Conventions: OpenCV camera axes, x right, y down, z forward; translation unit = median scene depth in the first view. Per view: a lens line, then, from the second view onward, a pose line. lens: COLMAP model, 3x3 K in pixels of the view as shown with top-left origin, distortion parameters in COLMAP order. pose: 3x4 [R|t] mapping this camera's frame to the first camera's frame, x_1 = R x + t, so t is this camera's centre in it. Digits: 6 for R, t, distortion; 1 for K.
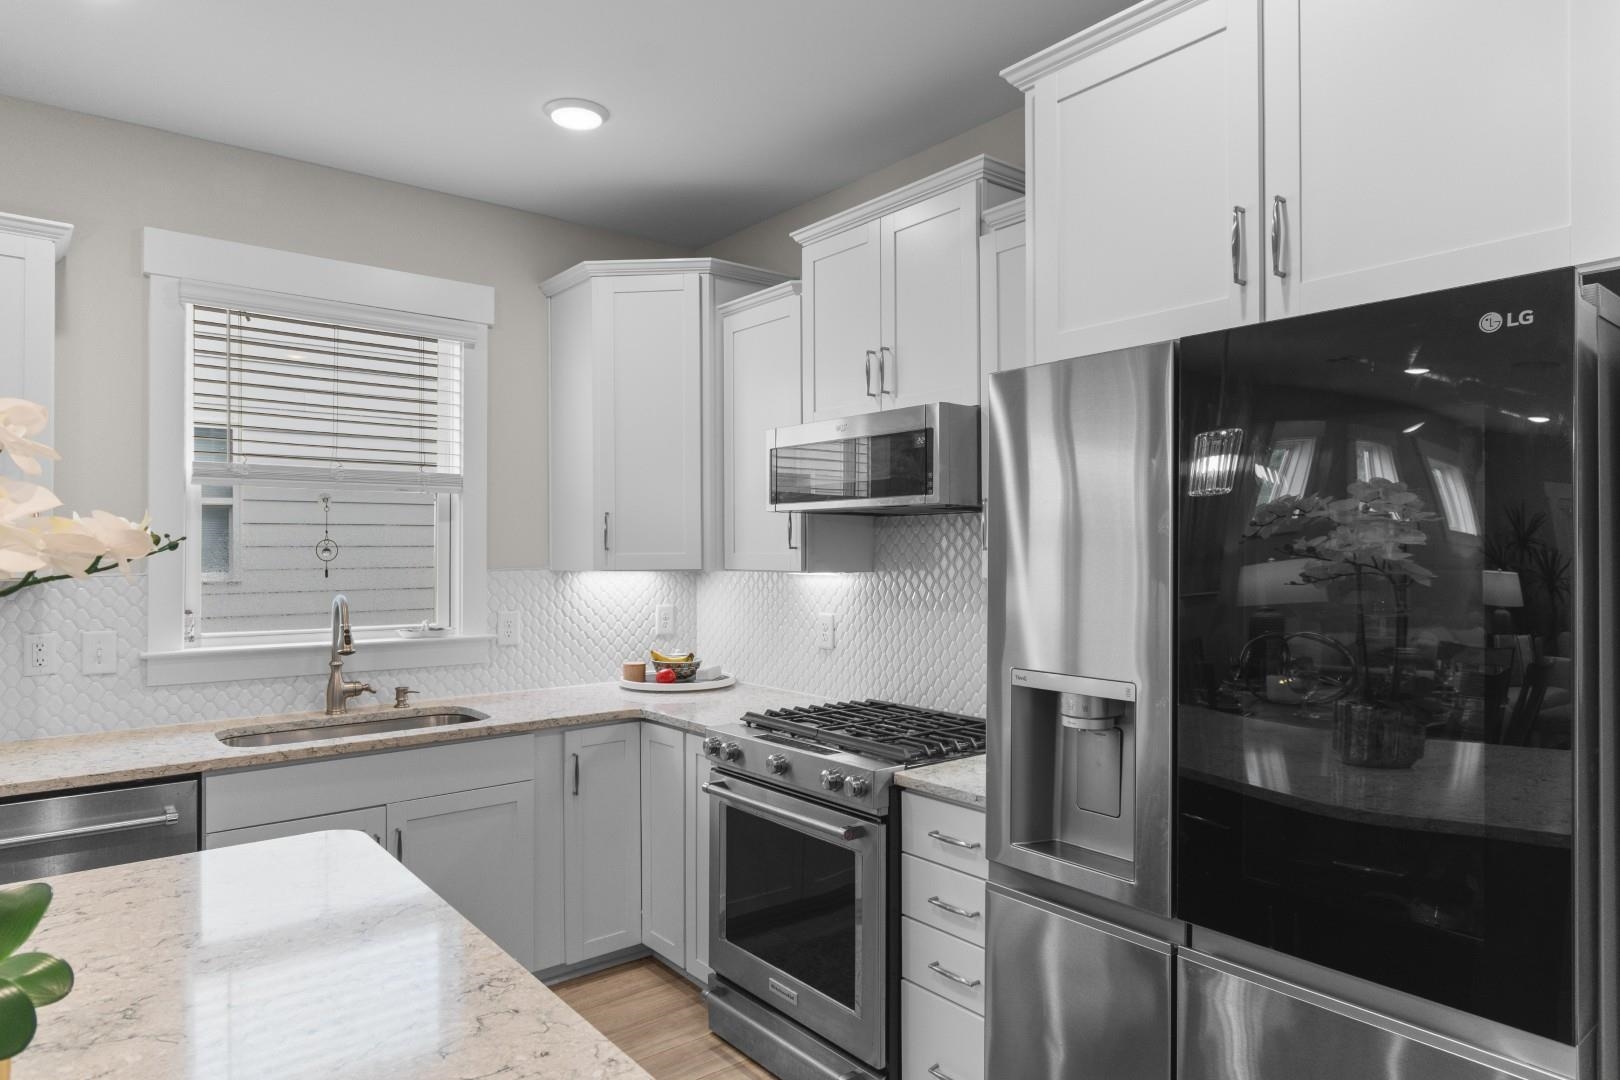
lens RADIAL K [[980.1, 0, 812.7], [0, 980.1, 543.7], [0, 0, 1]] dist [0.002439, 0.001778]
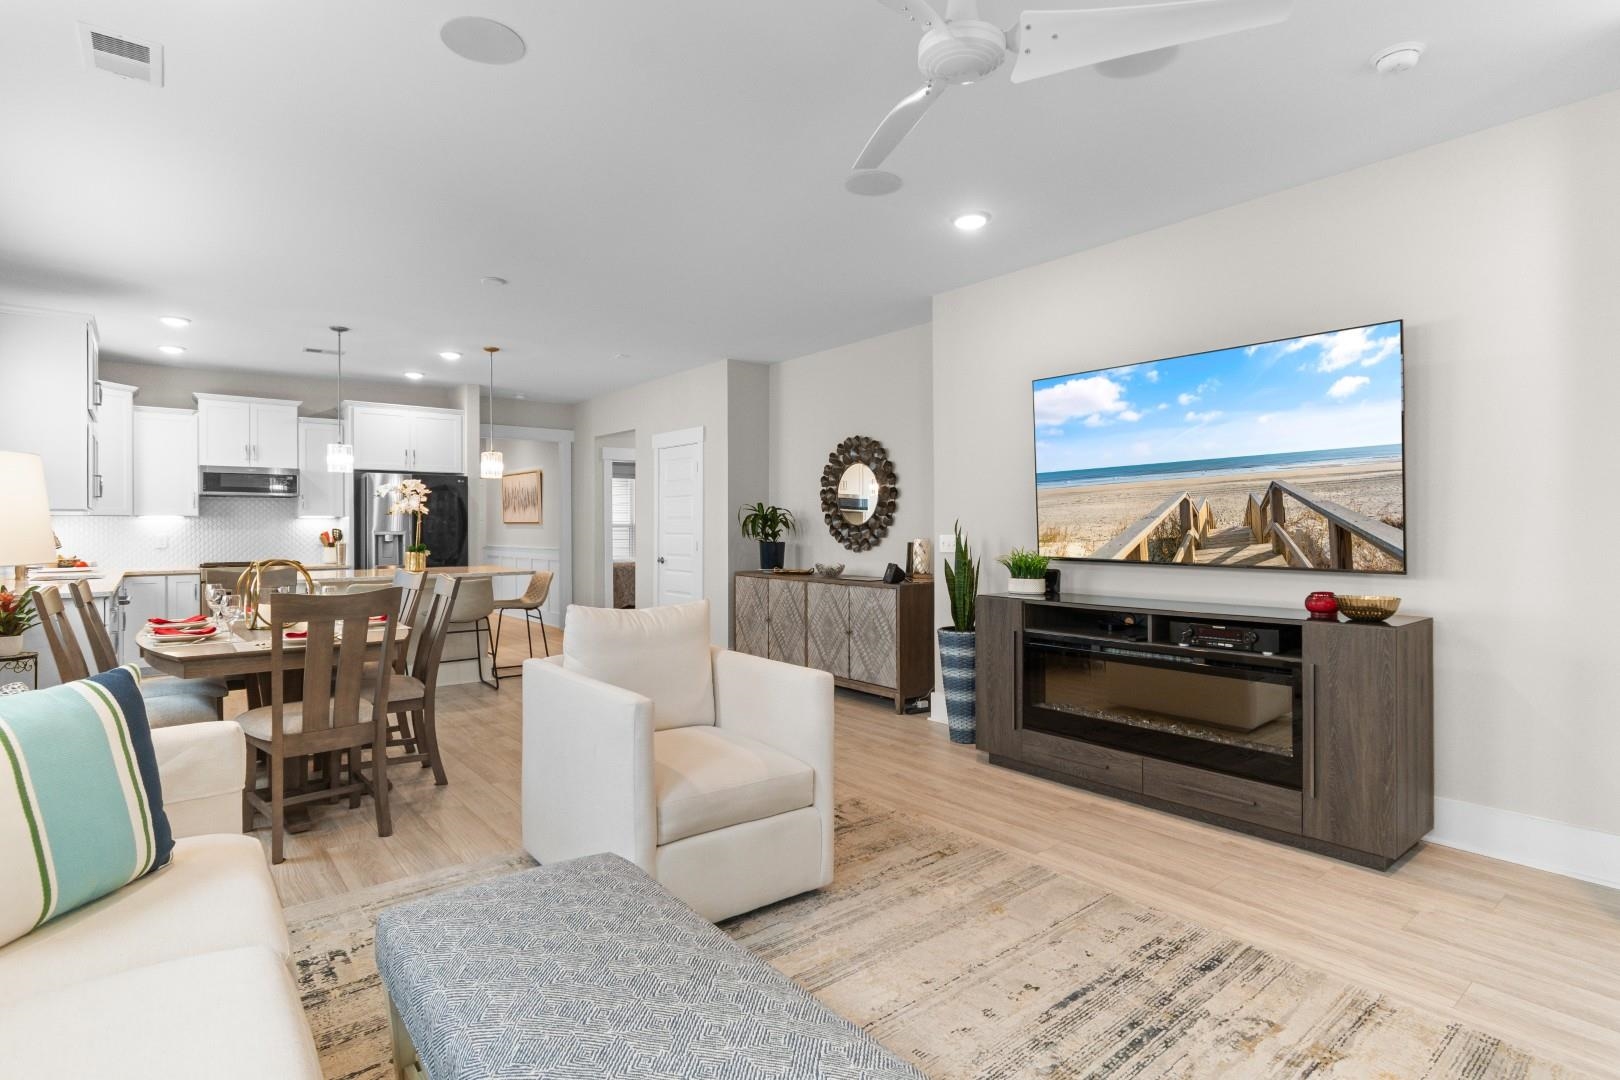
lens RADIAL K [[812.5, 0, 817.3], [0, 812.5, 533.0], [0, 0, 1]] dist [0.001661, -0.000545]
pose [[-0.005139, -0.004479, 0.999977, -2.313672], [-0.000292, 0.999990, 0.004478, 0.065534], [-0.999987, -0.000269, -0.005140, -0.733599]]
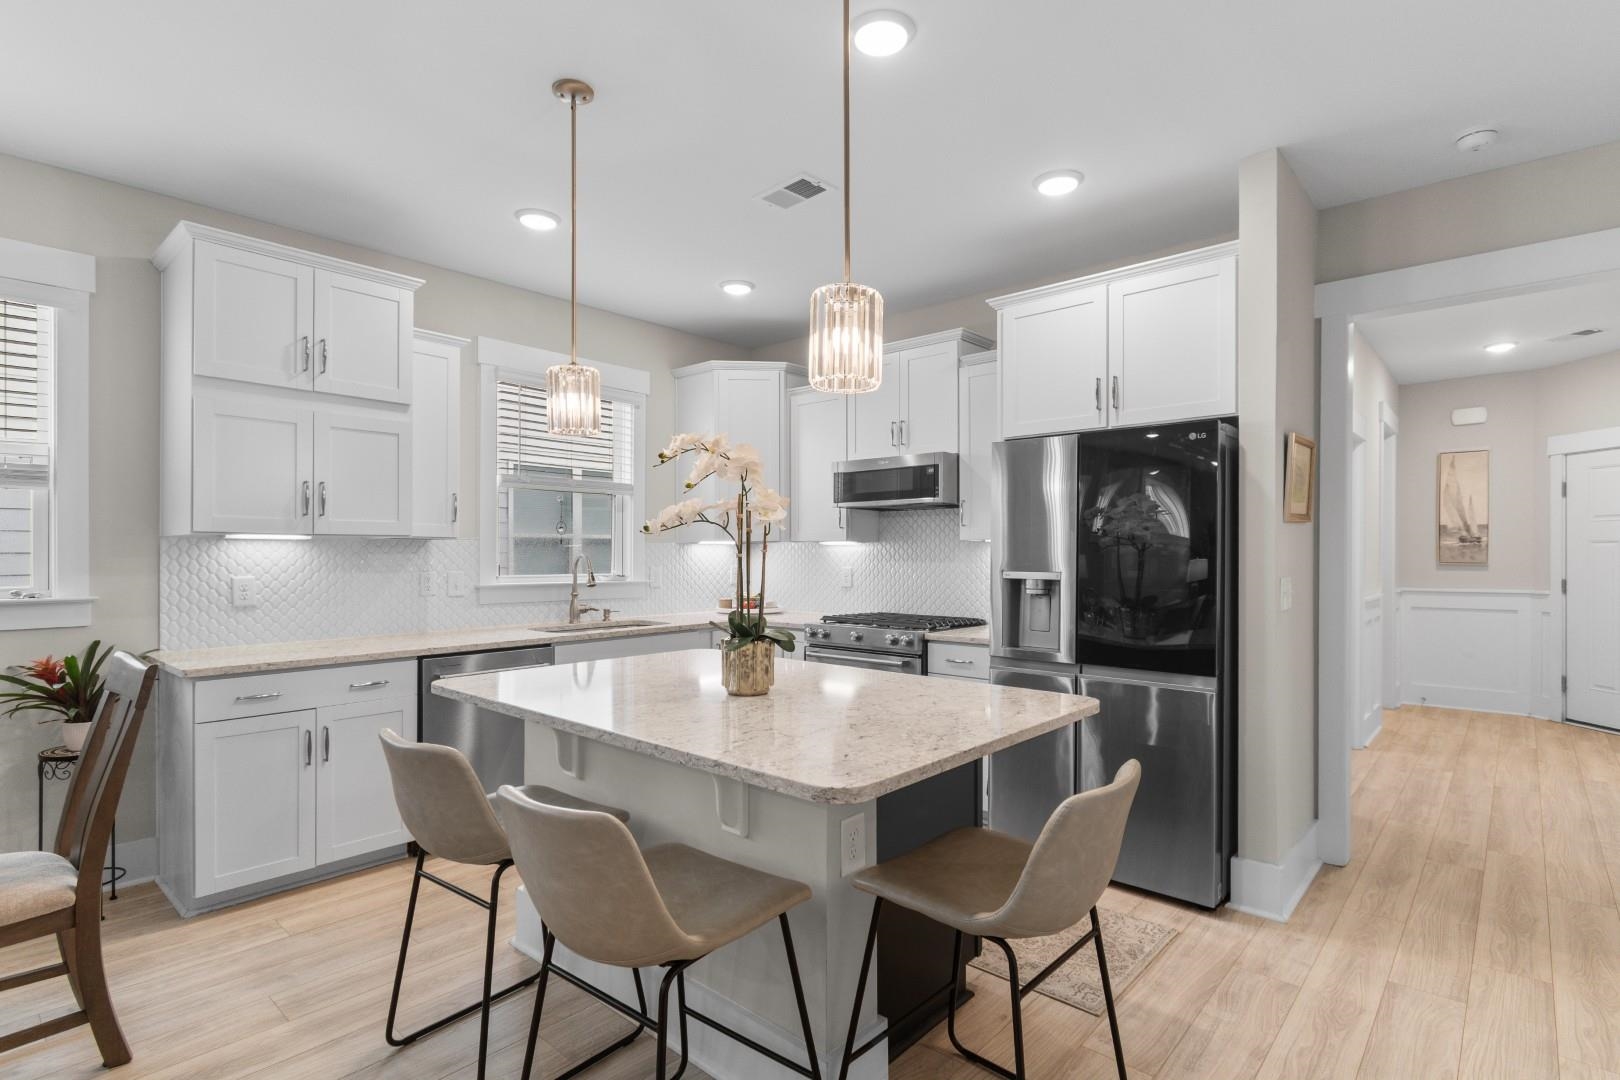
lens RADIAL K [[792.8, 0, 817.8], [0, 792.8, 558.0], [0, 0, 1]] dist [-0.000411, -0.000950]
pose [[0.986251, 0.001891, 0.165241, -0.305479], [-0.003921, 0.999921, 0.011959, 0.043032], [-0.165205, -0.012442, 0.986181, -0.438538]]
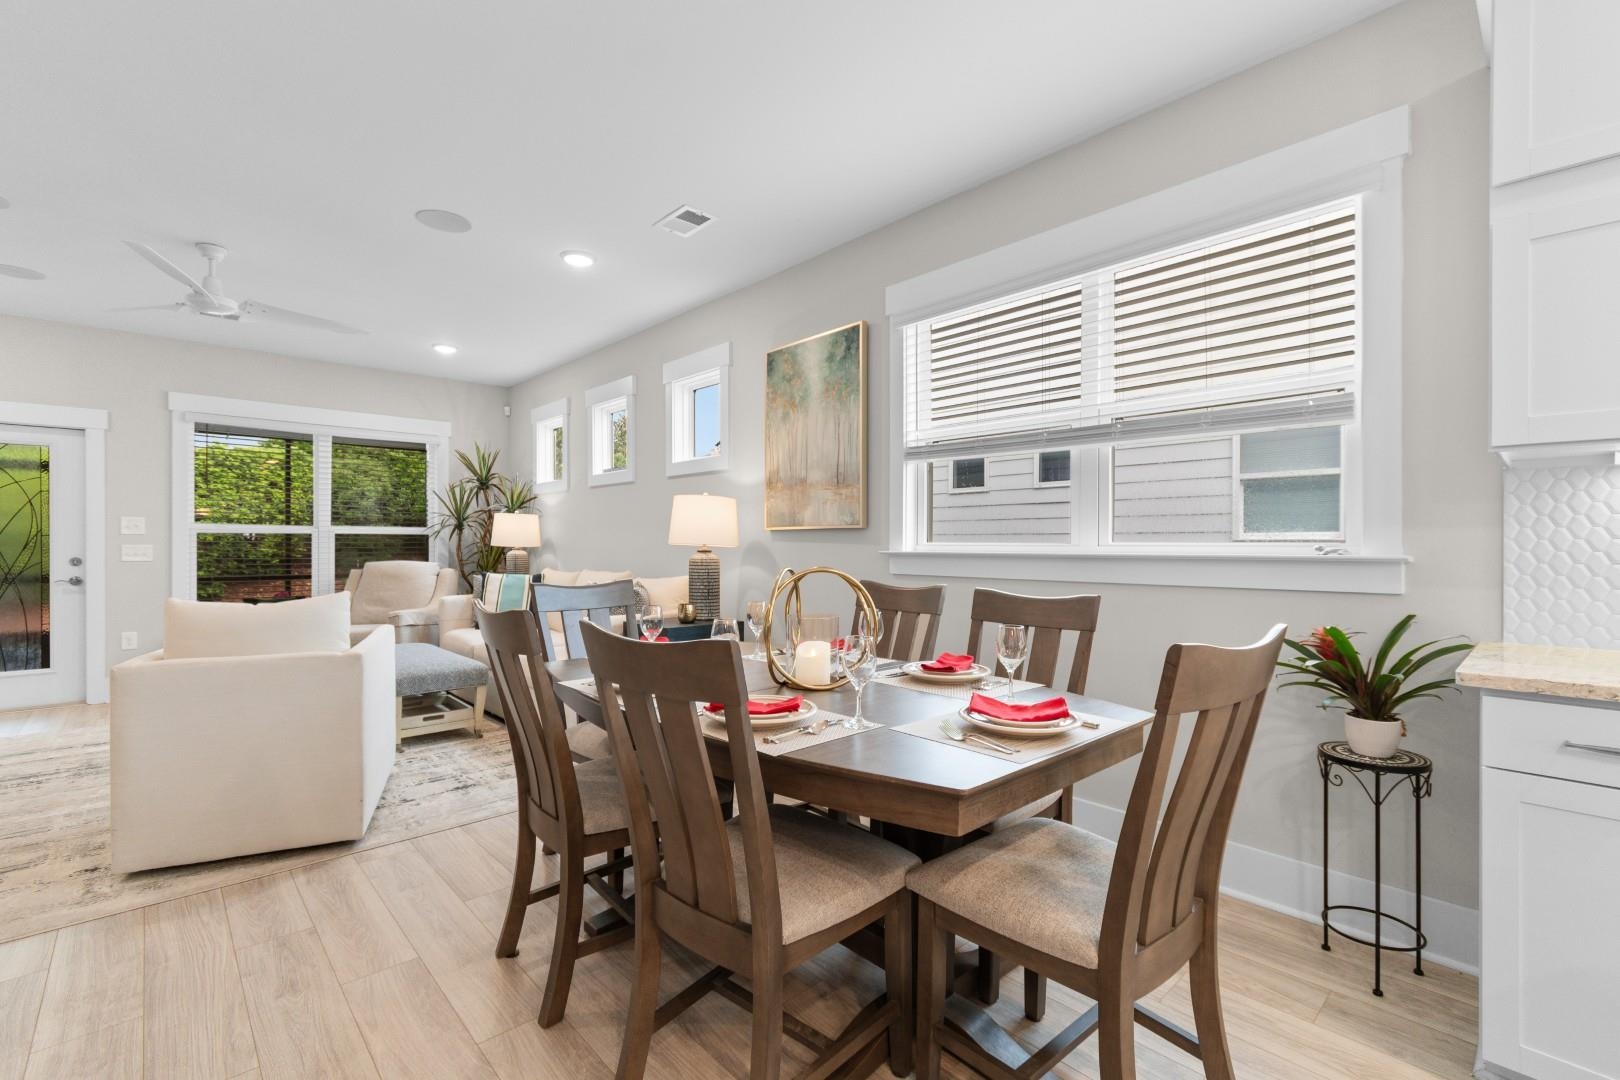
lens RADIAL K [[712.1, 0, 817.9], [0, 712.1, 539.7], [0, 0, 1]] dist [0.000202, -0.000458]
pose [[0.078138, -0.004023, -0.996934, -0.406424], [0.003242, 0.999988, -0.003781, 0.090459], [0.996937, -0.002937, 0.078150, 0.063493]]
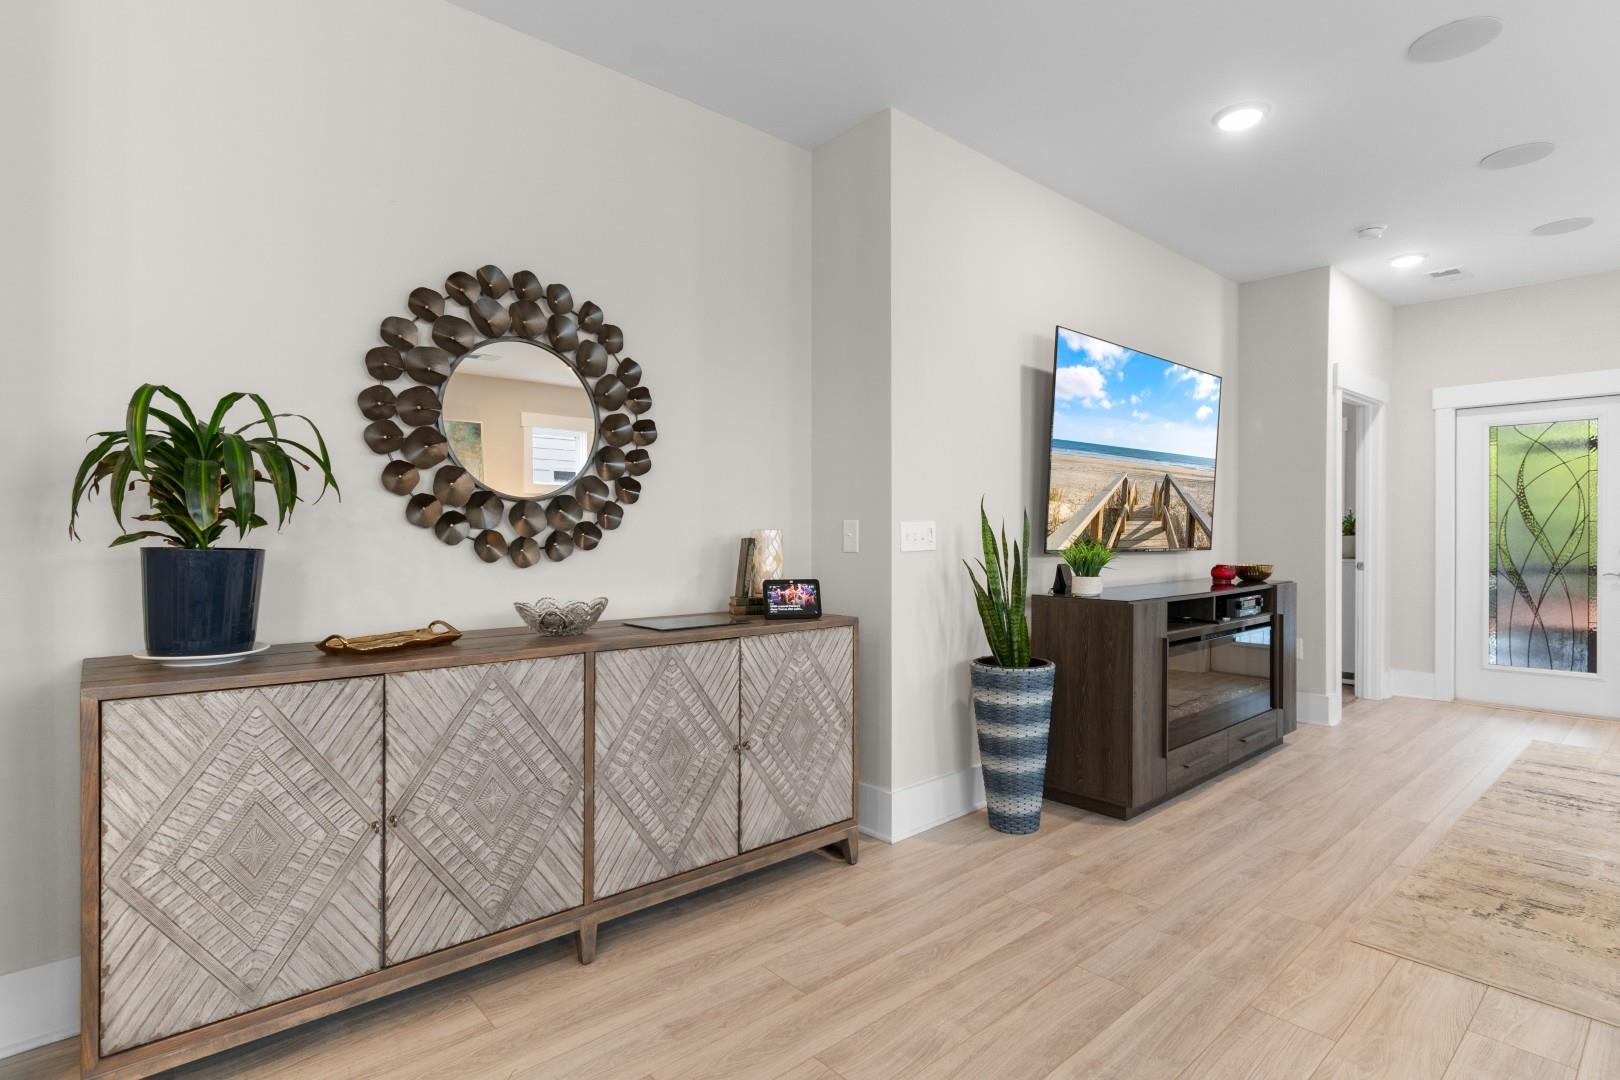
lens RADIAL K [[812.5, 0, 817.3], [0, 812.5, 533.0], [0, 0, 1]] dist [0.001661, -0.000545]
pose [[-0.998461, 0.000340, -0.055464, -0.523397], [0.000258, 0.999999, 0.001493, 0.088926], [0.055464, 0.001477, -0.998460, -0.025858]]
